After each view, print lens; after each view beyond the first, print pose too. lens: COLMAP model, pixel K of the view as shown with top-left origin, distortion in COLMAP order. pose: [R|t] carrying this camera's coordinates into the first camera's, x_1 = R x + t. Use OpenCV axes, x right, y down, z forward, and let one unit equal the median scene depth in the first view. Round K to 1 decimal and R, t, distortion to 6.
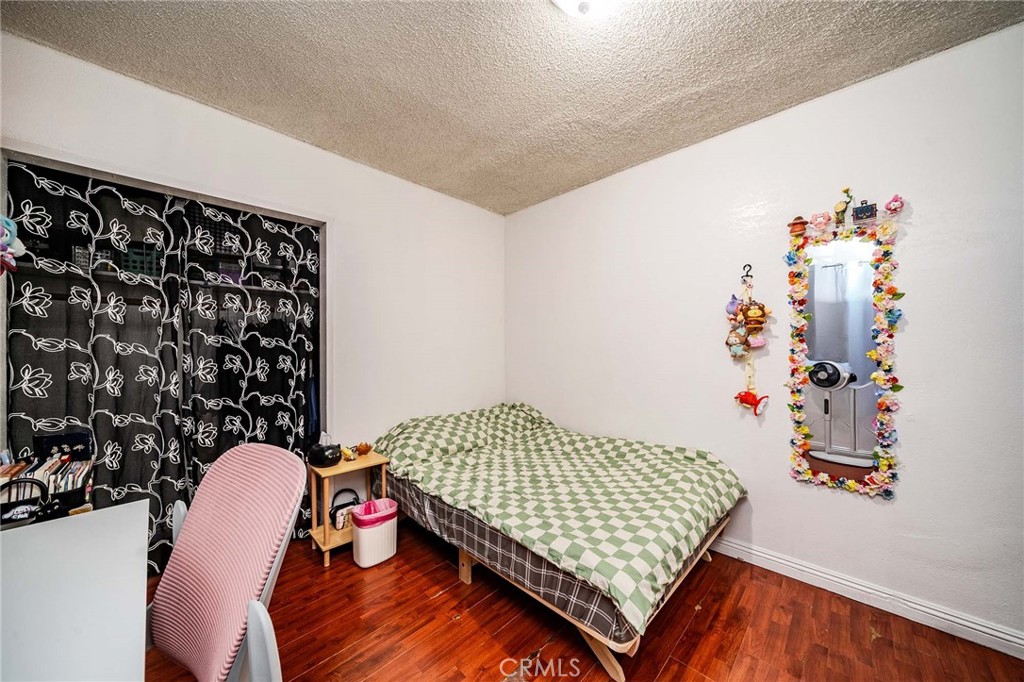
lens RADIAL K [[353.4, 0, 508.7], [0, 353.4, 346.4], [0, 0, 1]] dist [-0.001350, -0.000106]
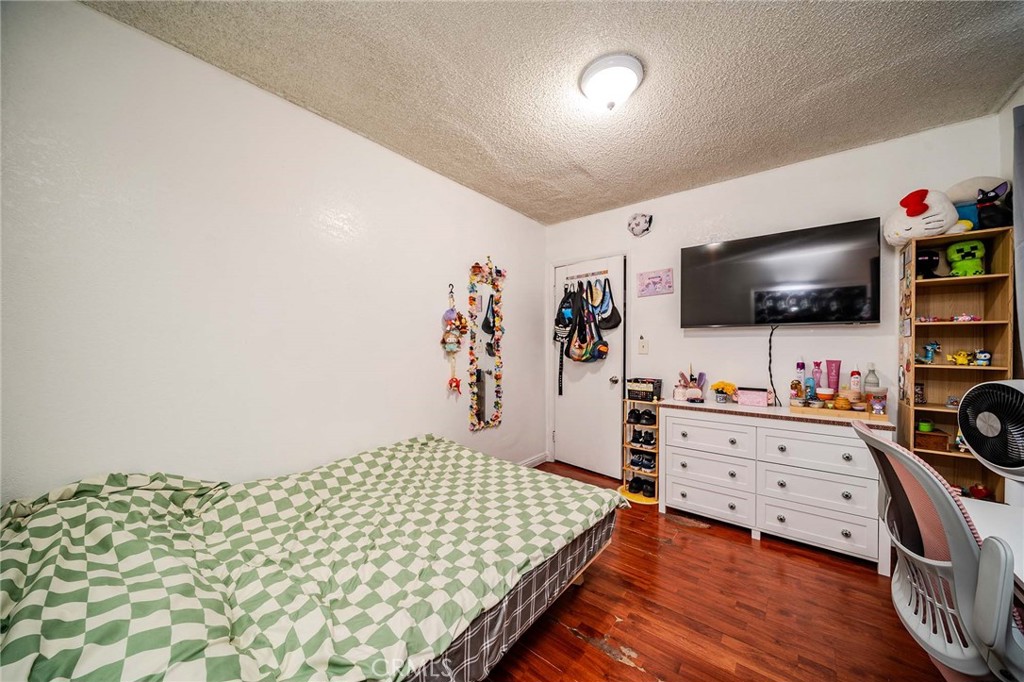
lens RADIAL K [[353.4, 0, 506.2], [0, 353.4, 344.2], [0, 0, 1]] dist [-0.001350, -0.000106]
pose [[-0.098042, 0.007917, 0.995151, -0.677095], [-0.006169, 0.999944, -0.008563, 0.008180], [-0.995163, -0.006978, -0.097988, 0.913438]]
